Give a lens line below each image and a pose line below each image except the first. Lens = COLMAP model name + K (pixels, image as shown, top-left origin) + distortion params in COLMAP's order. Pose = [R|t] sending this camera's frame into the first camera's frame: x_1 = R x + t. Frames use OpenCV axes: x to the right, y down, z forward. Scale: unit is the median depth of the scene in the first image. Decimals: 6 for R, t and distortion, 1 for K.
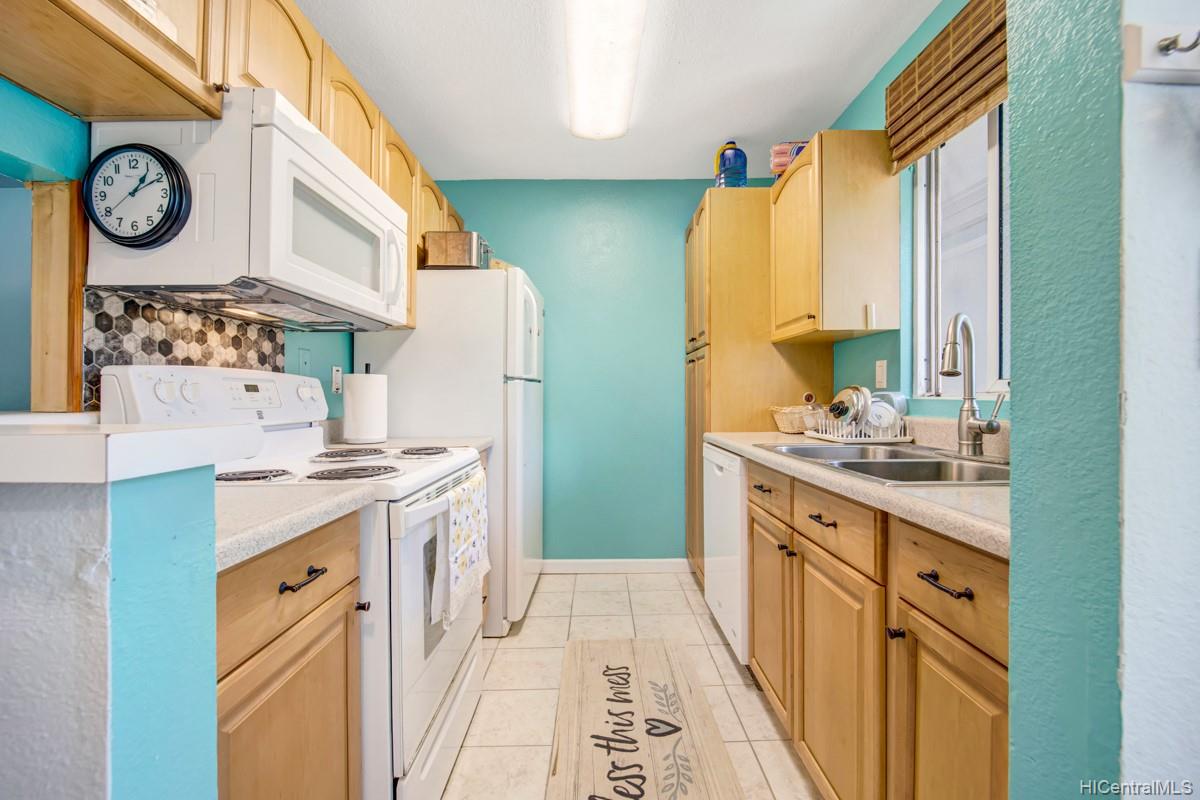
lens RADIAL K [[494.8, 0, 600.0], [0, 494.8, 400.0], [0, 0, 1]] dist [-0.020984, -0.000498]
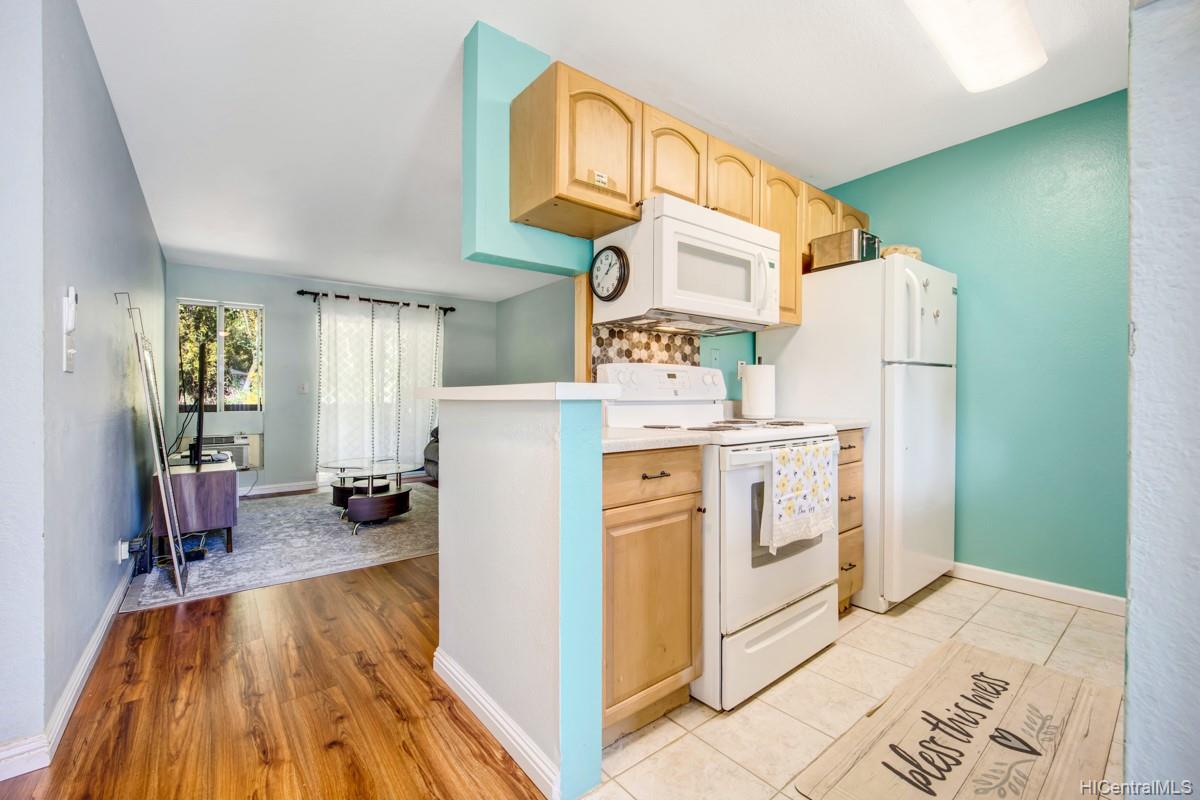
lens RADIAL K [[496.8, 0, 596.7], [0, 496.8, 395.0], [0, 0, 1]] dist [-0.017715, -0.000113]
pose [[0.610714, -0.003364, -0.791844, 0.420506], [-0.002705, 0.999976, -0.006335, 0.049474], [0.791847, 0.006011, 0.610690, -0.169930]]
